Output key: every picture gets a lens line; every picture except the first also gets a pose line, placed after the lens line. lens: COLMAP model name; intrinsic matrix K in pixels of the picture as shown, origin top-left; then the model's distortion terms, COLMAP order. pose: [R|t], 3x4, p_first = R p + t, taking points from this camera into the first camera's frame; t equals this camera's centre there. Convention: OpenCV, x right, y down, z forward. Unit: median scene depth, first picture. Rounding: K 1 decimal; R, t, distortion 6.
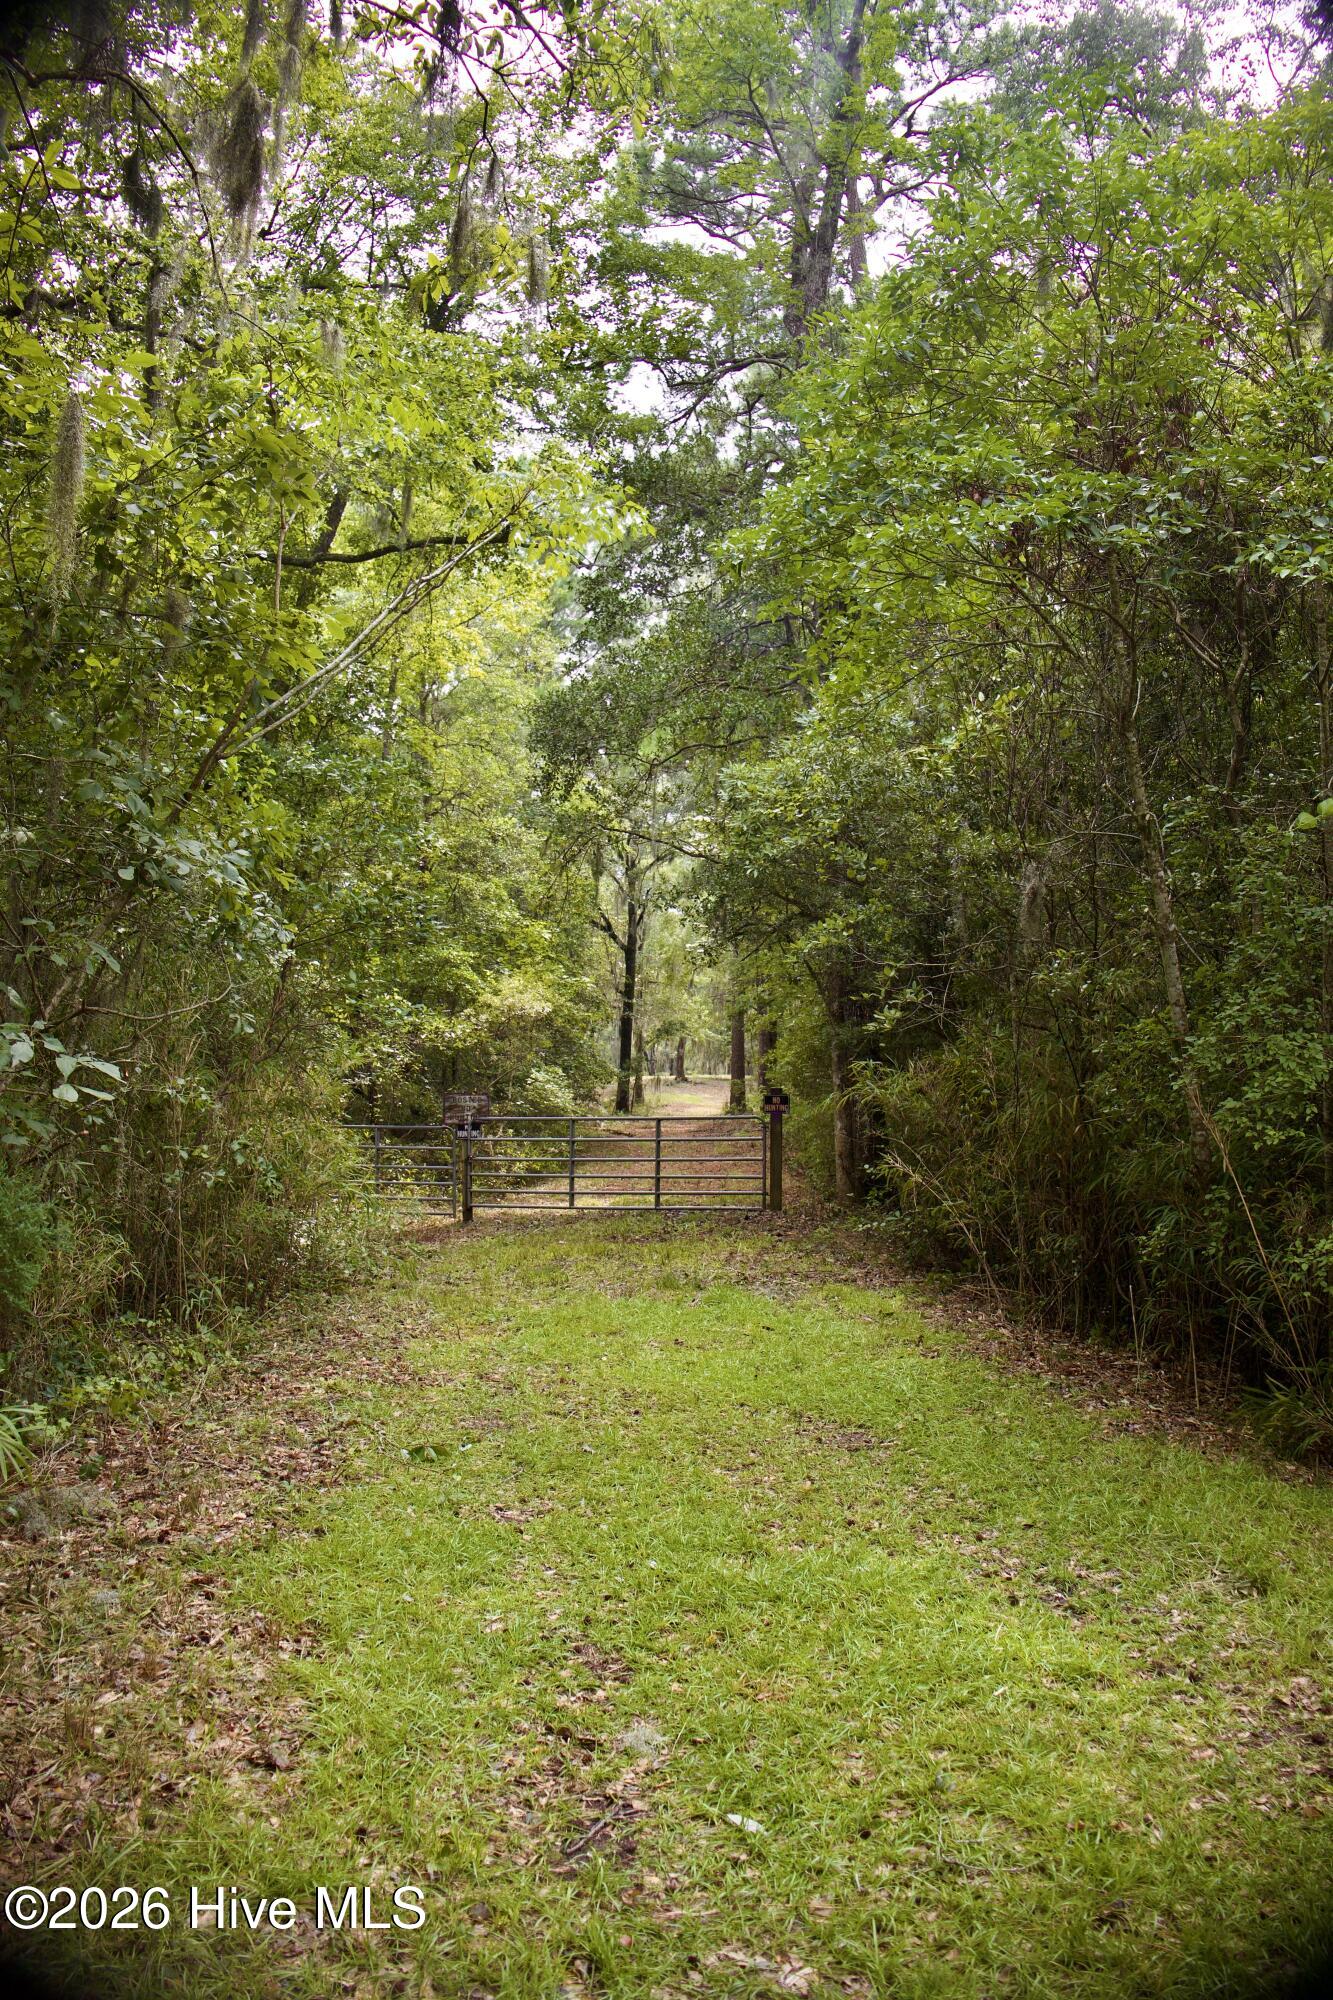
lens RADIAL K [[1673.6, 0, 666.5], [0, 1673.6, 1000.0], [0, 0, 1]] dist [-0.247101, 0.000213]
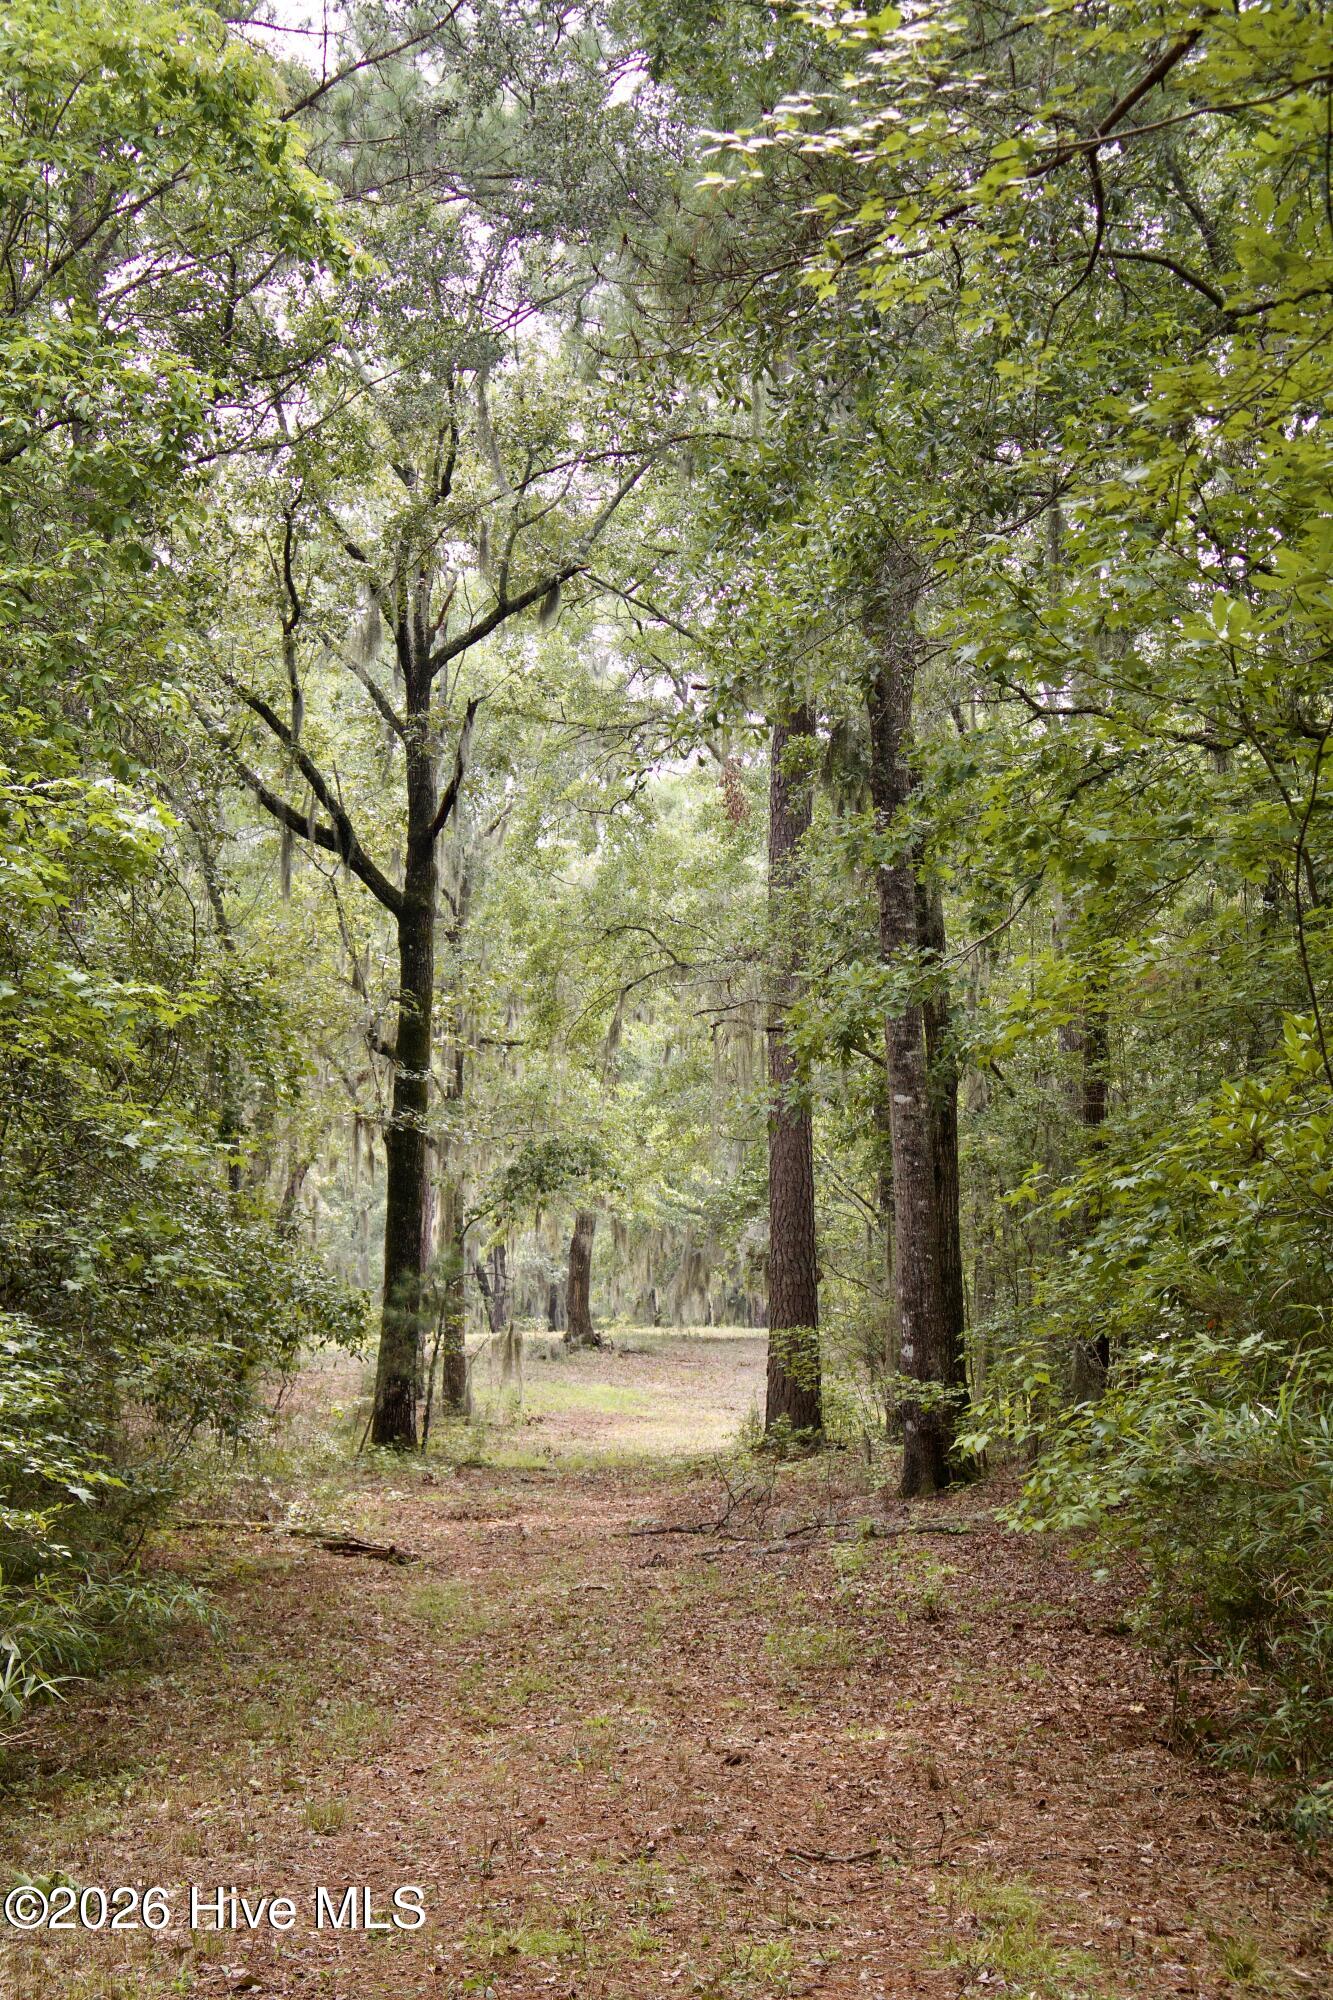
lens RADIAL K [[3960.0, 0, 666.5], [0, 3960.0, 1000.0], [0, 0, 1]] dist [0.011769, 0.146446]
pose [[0.999389, -0.010441, 0.033346, -0.001093], [0.011774, 0.999129, -0.040033, 0.053322], [-0.032899, 0.040401, 0.998642, 0.964591]]
